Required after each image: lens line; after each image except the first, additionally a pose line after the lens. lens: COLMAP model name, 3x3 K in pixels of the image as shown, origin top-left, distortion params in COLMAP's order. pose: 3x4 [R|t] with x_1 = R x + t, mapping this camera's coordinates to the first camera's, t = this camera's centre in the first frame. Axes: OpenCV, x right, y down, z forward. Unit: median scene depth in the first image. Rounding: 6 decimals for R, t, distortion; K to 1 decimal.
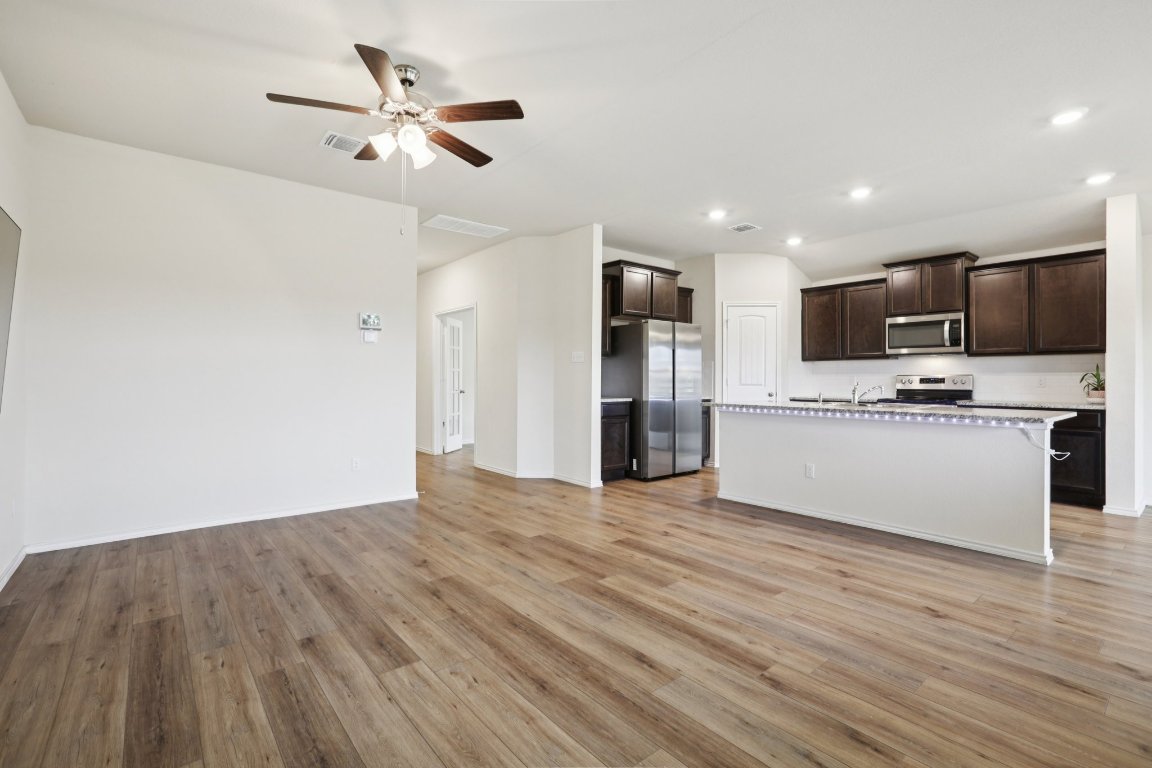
lens RADIAL K [[528.7, 0, 575.0], [0, 528.7, 379.9], [0, 0, 1]] dist [-0.016985, 0.007738]
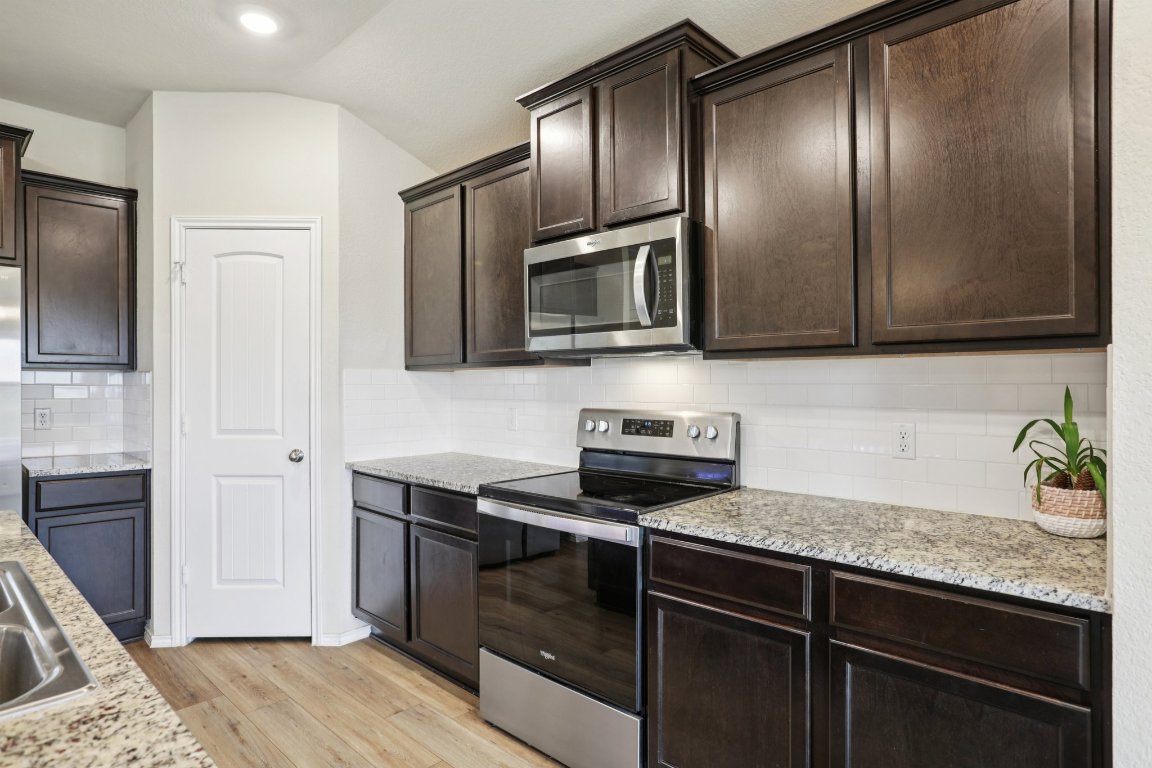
lens RADIAL K [[628.2, 0, 571.1], [0, 628.2, 388.9], [0, 0, 1]] dist [-0.037682, 0.007719]
pose [[0.994365, -0.005062, 0.105888, 0.708975], [0.004258, 0.999960, 0.007819, -0.033634], [-0.105923, -0.007324, 0.994347, 0.711583]]
